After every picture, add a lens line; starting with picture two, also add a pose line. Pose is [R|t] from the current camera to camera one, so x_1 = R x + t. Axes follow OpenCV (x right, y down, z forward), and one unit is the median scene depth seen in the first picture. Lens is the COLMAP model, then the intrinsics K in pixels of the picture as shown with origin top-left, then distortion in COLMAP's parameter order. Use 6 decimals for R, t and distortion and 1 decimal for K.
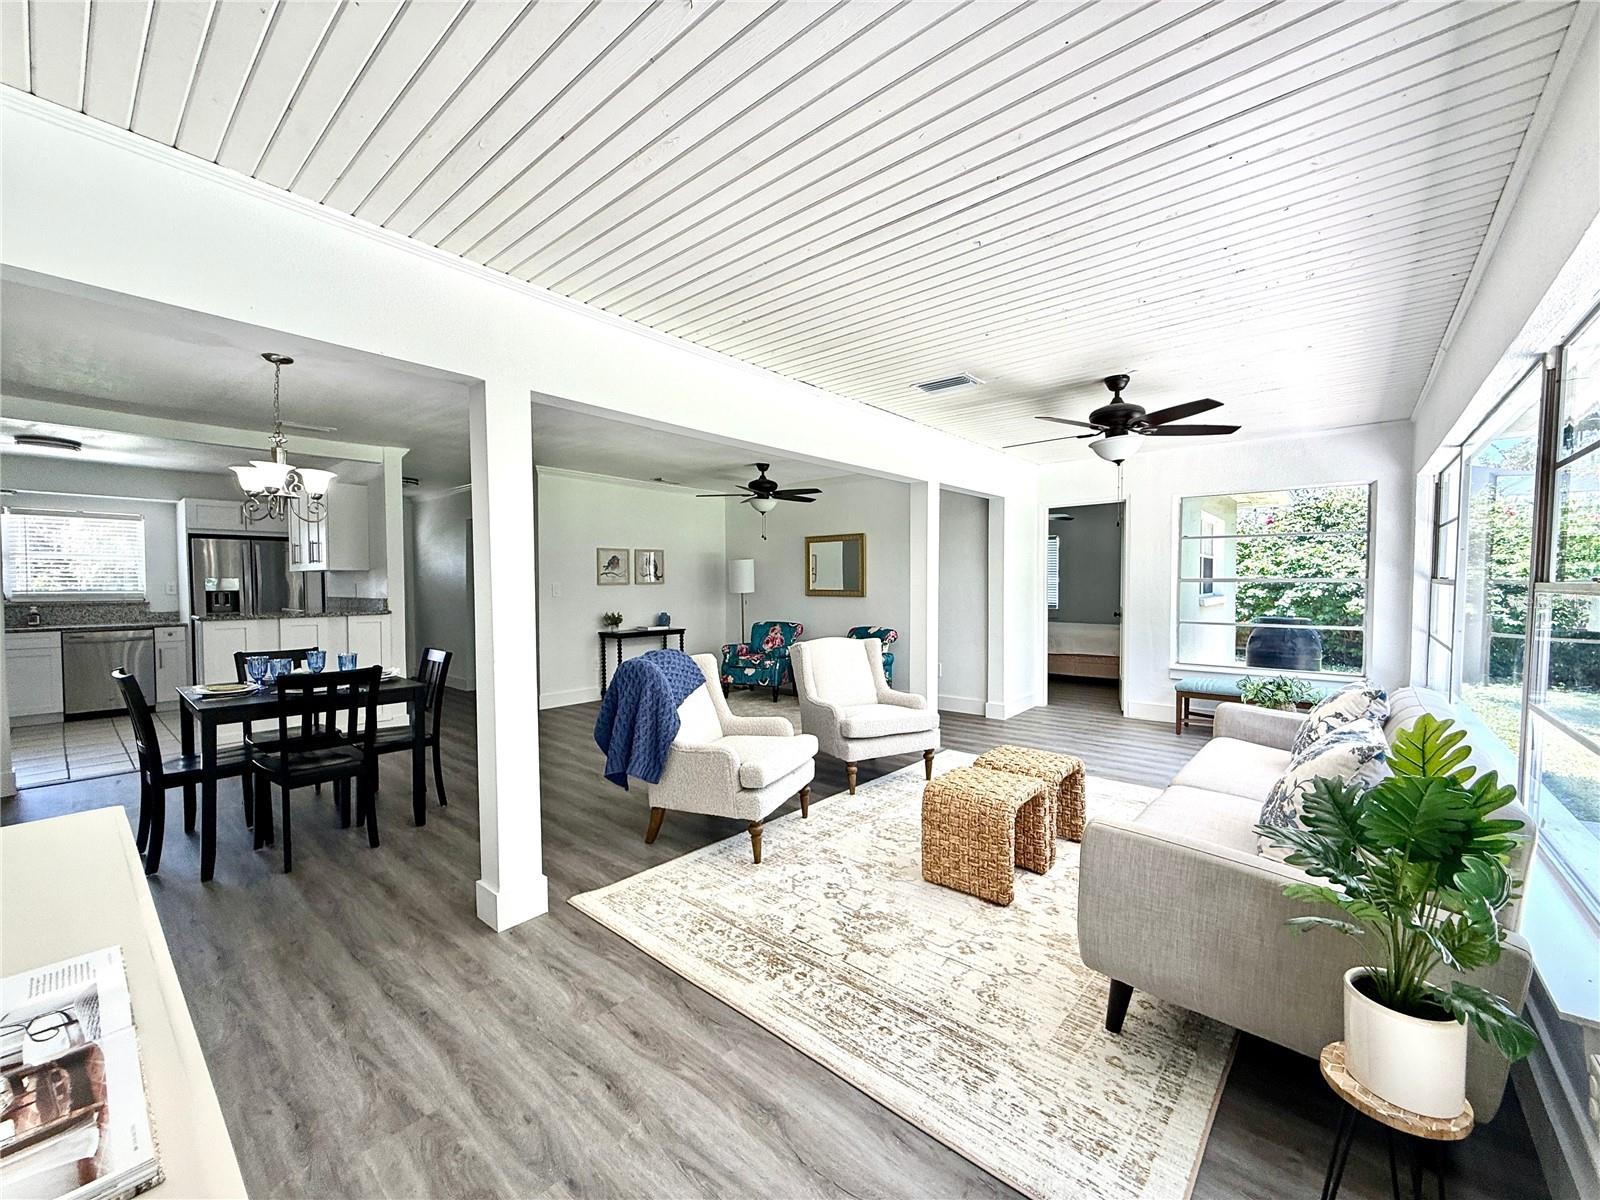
lens RADIAL K [[639.2, 0, 797.6], [0, 639.2, 599.8], [0, 0, 1]] dist [-0.002737, 0.000319]
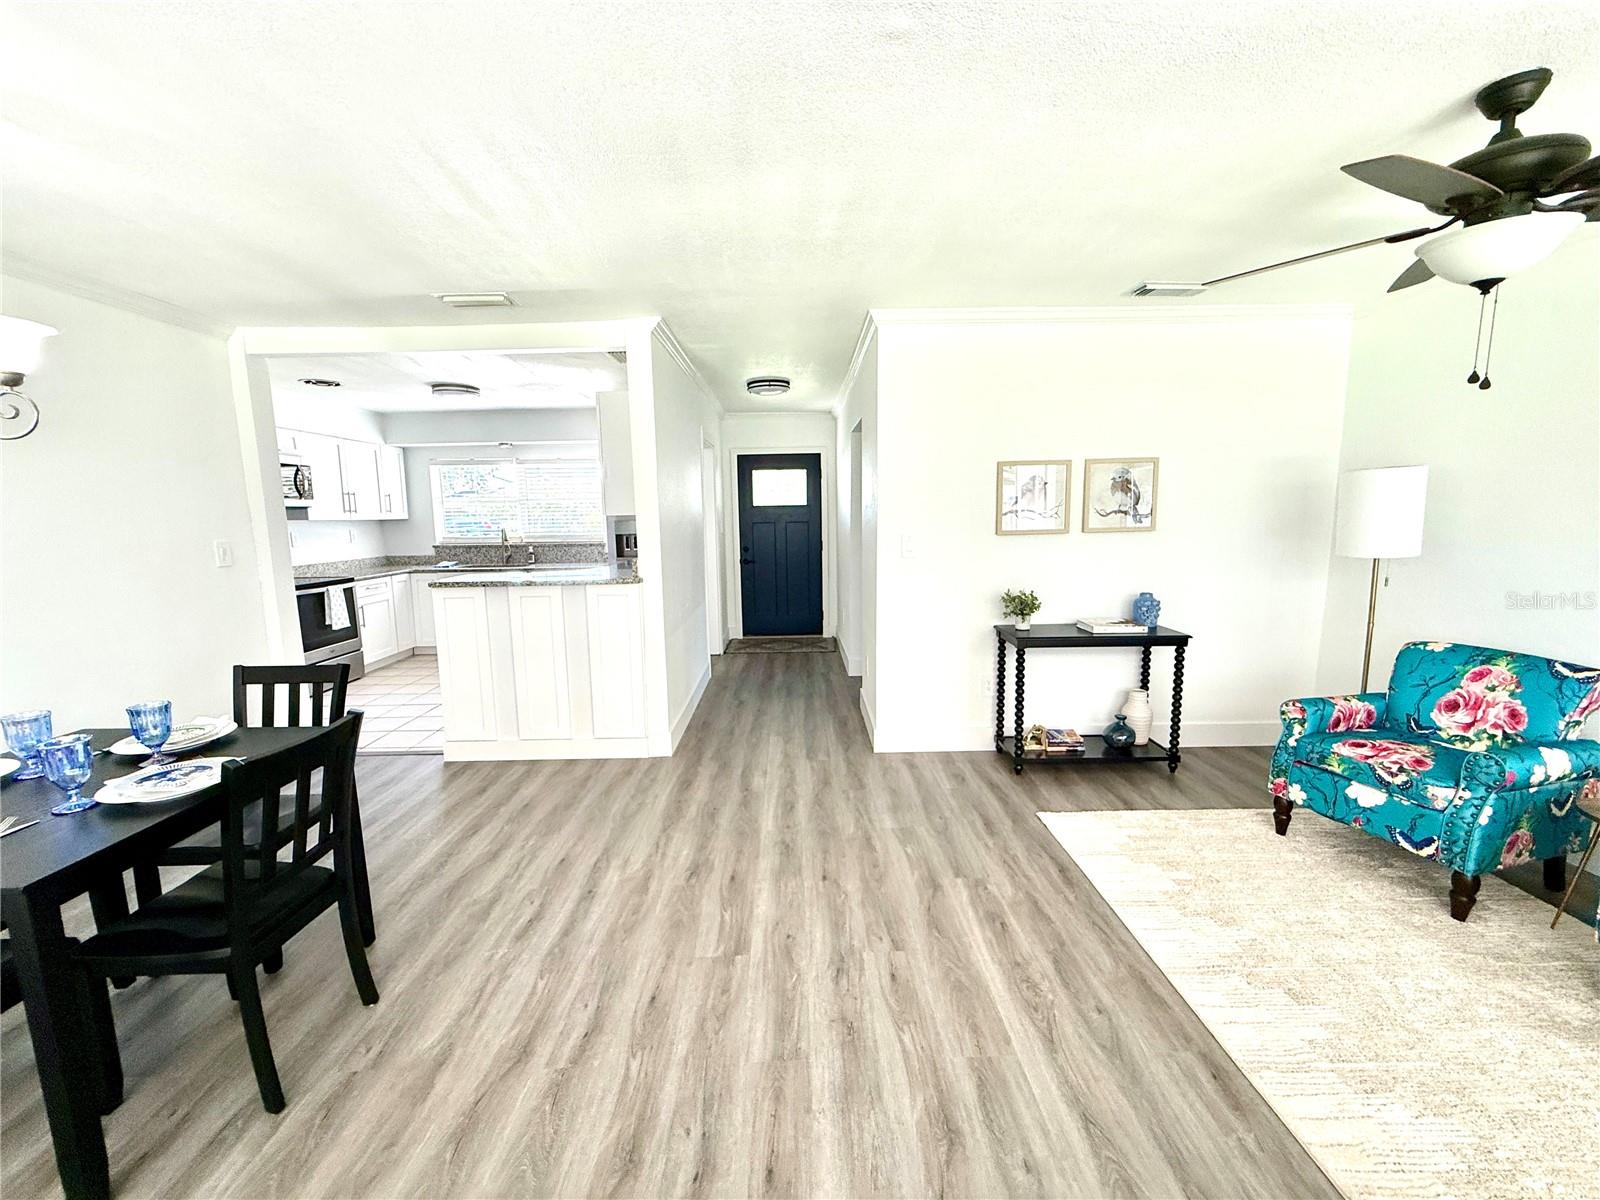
lens RADIAL K [[637.7, 0, 797.8], [0, 637.7, 601.9], [0, 0, 1]] dist [-0.000929, 0.000306]
pose [[0.653094, 0.098743, -0.750812, -0.061692], [-0.008387, 0.992345, 0.123212, -0.073503], [0.757231, -0.074172, 0.648923, 1.266494]]
